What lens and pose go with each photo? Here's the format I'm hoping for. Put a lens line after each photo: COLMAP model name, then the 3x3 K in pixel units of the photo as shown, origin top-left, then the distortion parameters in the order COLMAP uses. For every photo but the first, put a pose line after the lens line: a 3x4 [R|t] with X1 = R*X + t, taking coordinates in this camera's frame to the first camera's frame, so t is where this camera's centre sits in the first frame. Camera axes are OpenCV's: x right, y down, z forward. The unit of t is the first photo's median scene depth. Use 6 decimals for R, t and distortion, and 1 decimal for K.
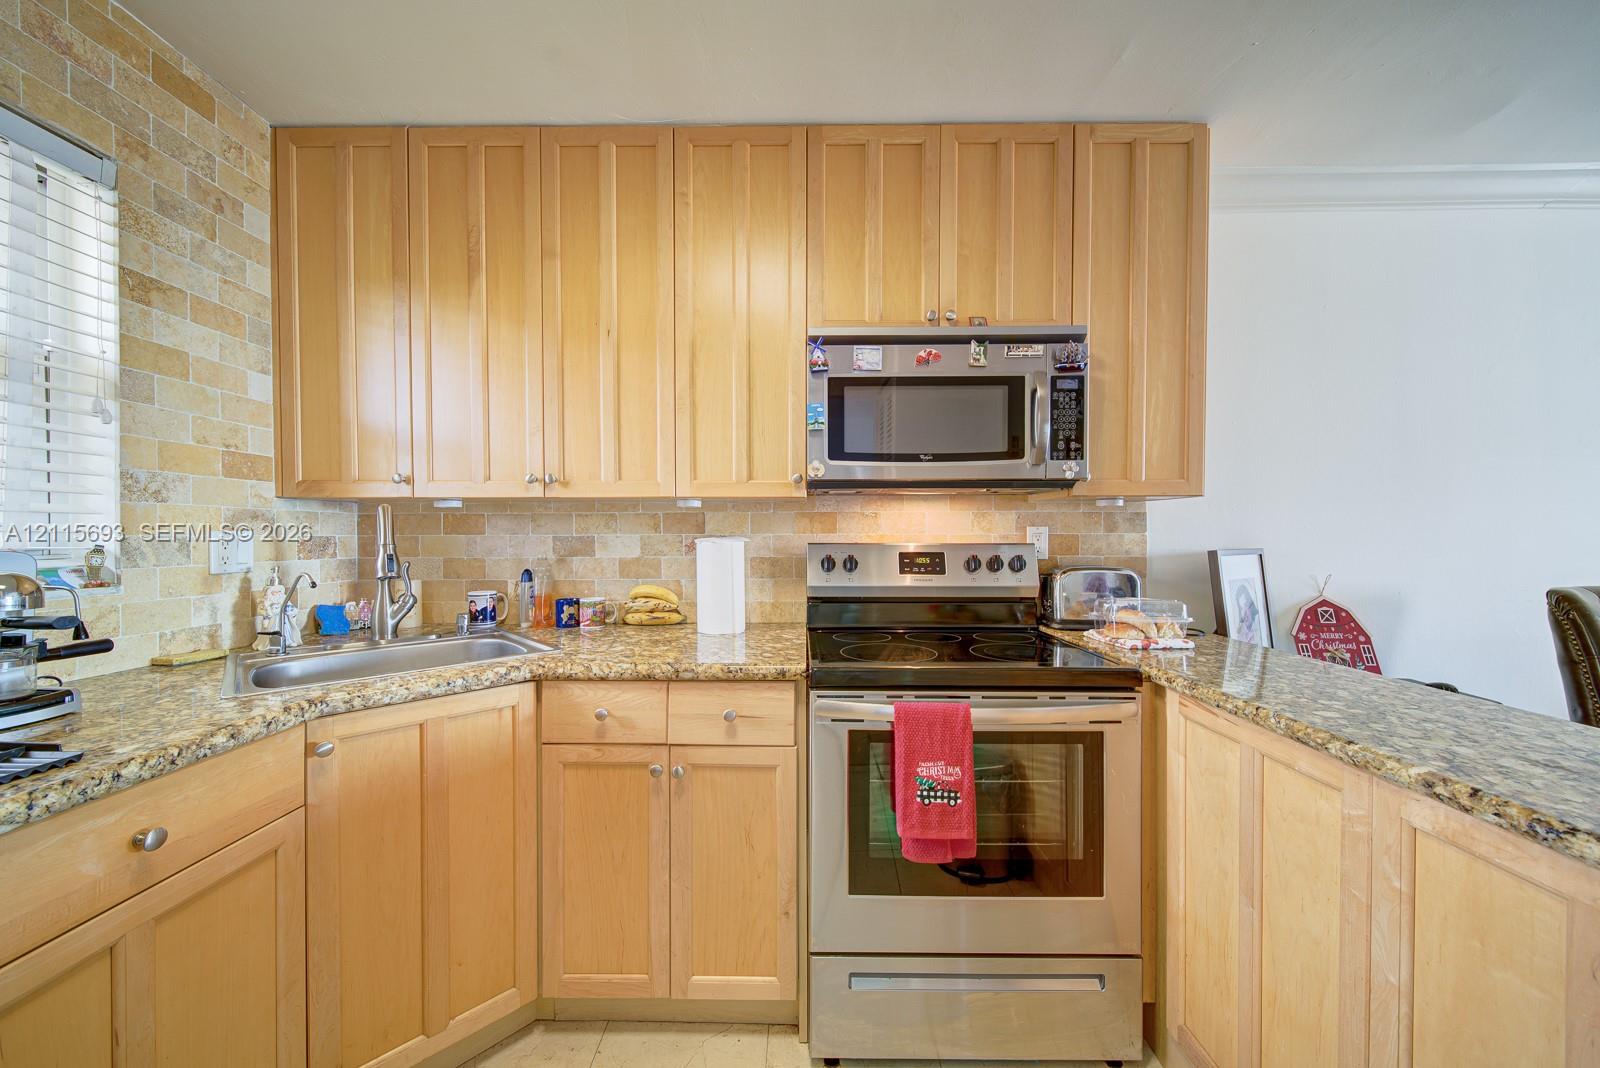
lens RADIAL K [[569.7, 0, 787.5], [0, 569.7, 533.1], [0, 0, 1]] dist [0.000361, -0.000127]
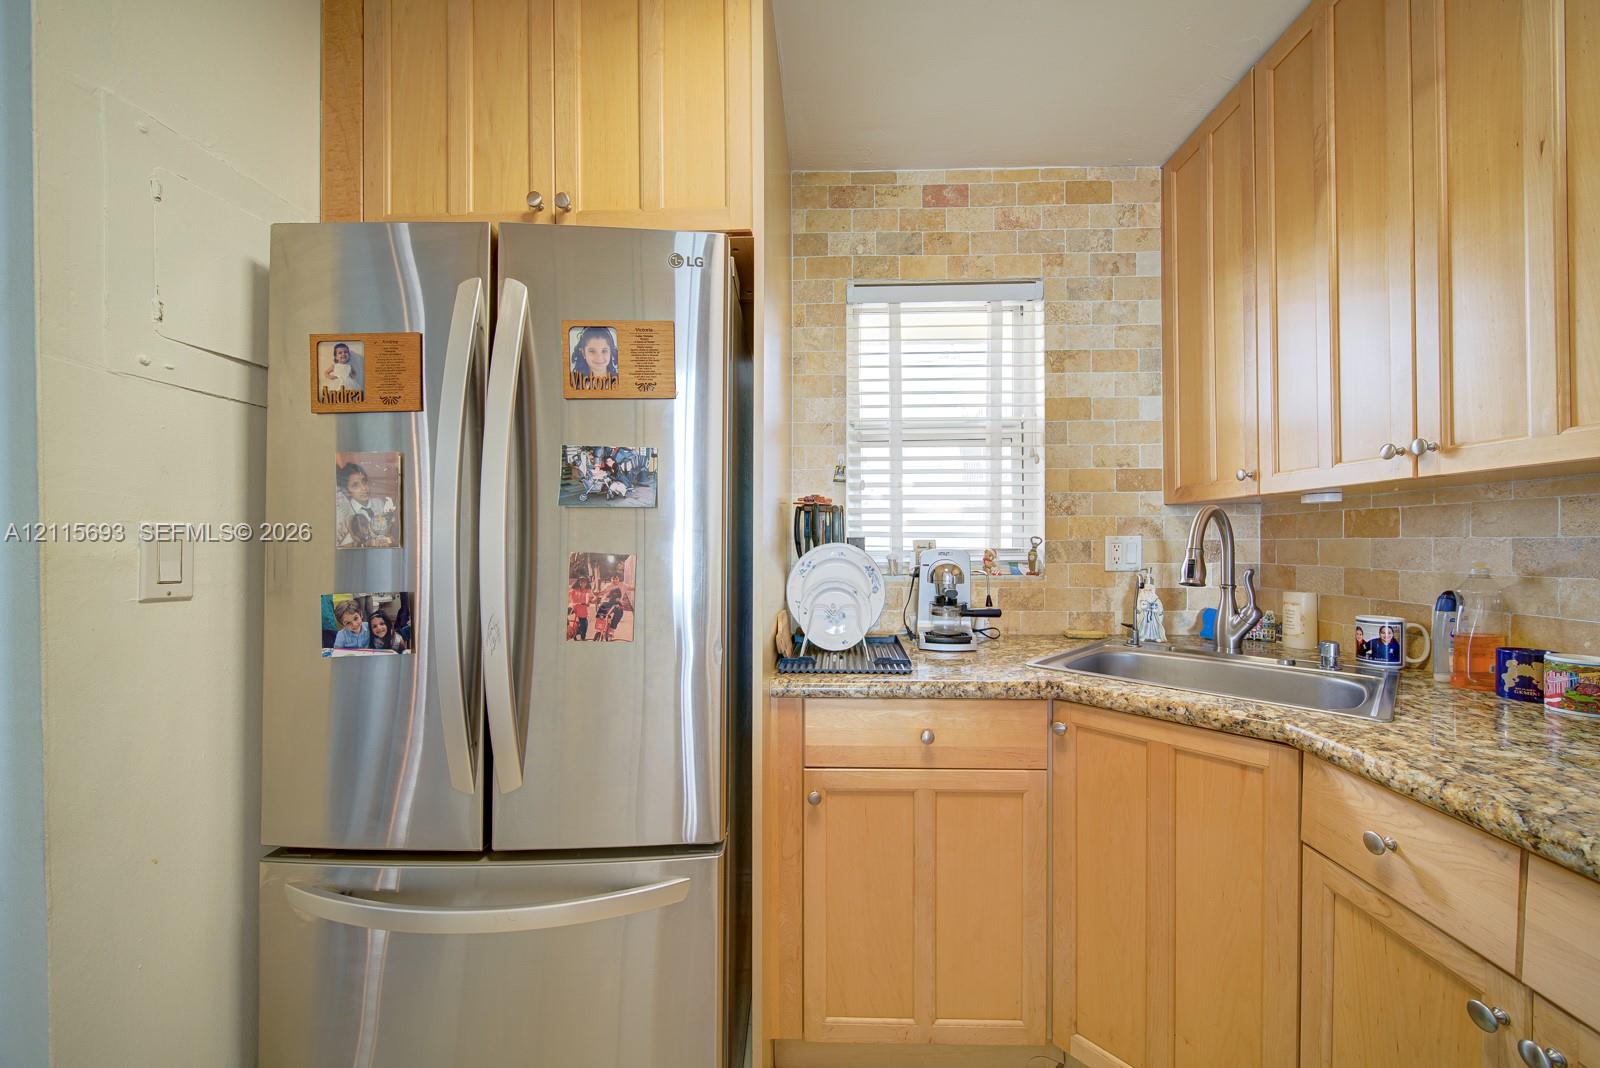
lens RADIAL K [[582.7, 0, 832.5], [0, 582.7, 544.3], [0, 0, 1]] dist [0.000476, 0.000004]
pose [[-0.002280, 0.004392, -0.999988, 0.227136], [0.009261, 0.999948, 0.004371, 0.002360], [0.999955, -0.009251, -0.002321, 0.365894]]
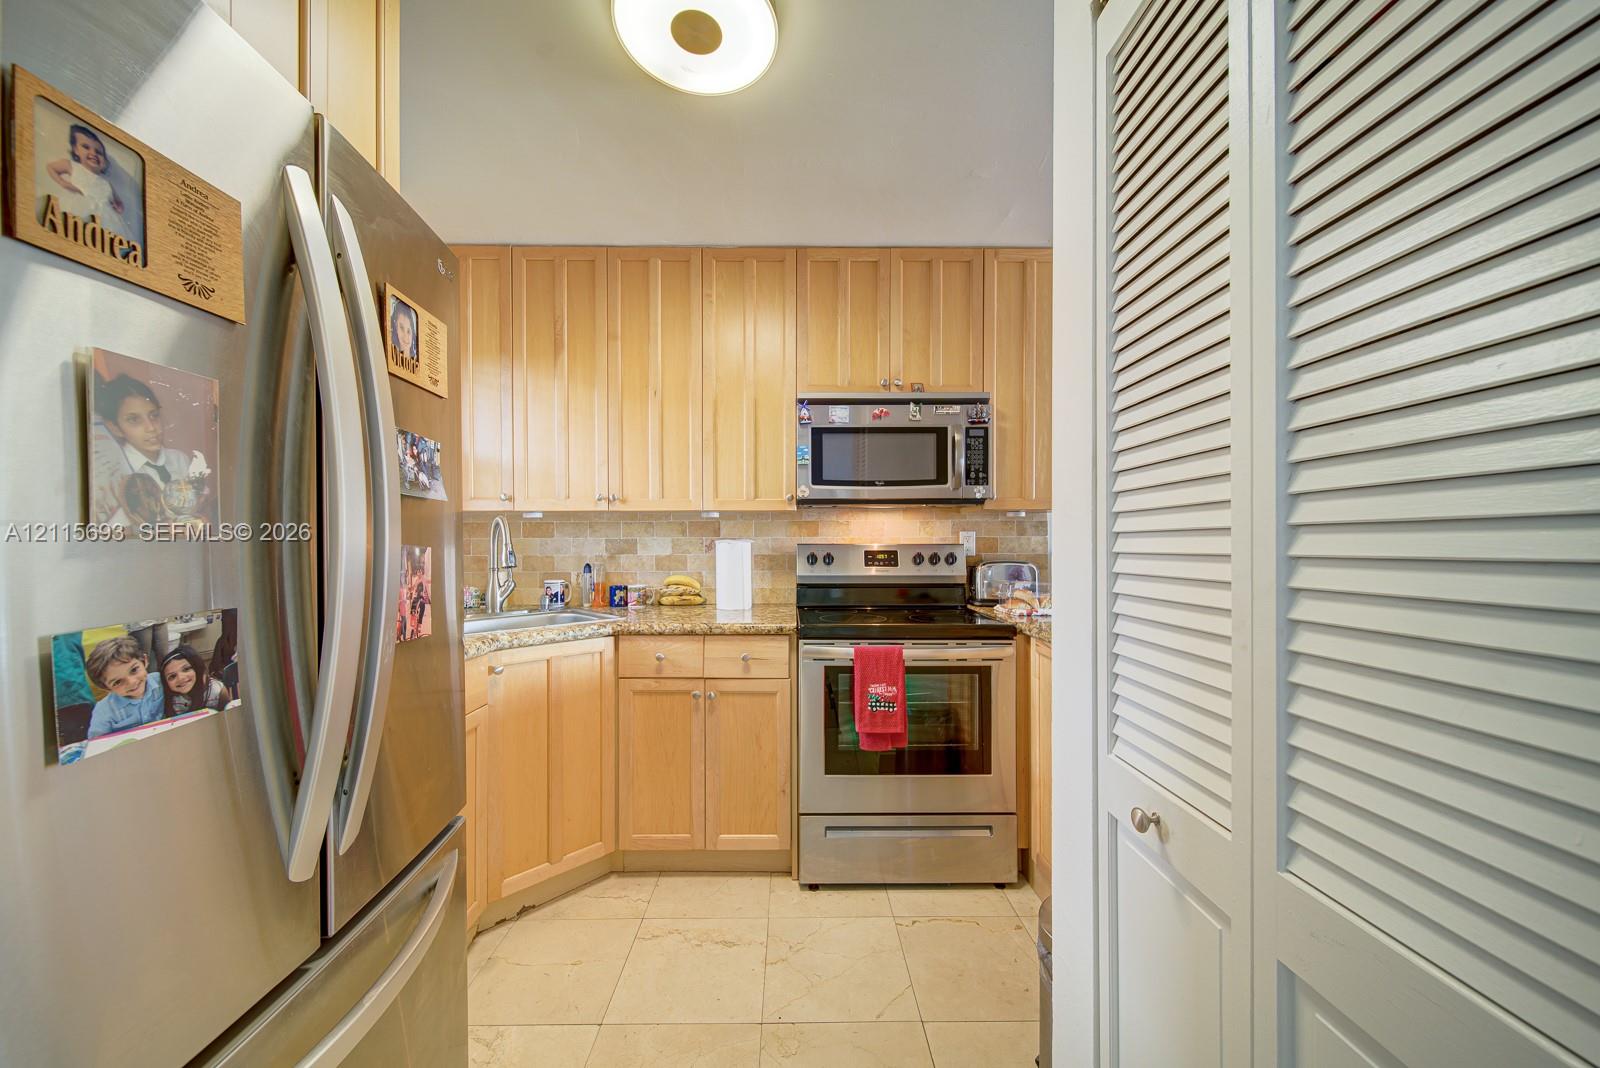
lens RADIAL K [[583.9, 0, 795.1], [0, 583.9, 524.2], [0, 0, 1]] dist [-0.001368, -0.000141]
pose [[0.999399, -0.000198, 0.034670, -0.020409], [0.001037, 0.999707, -0.024202, 0.005190], [-0.034655, 0.024223, 0.999106, -0.454980]]
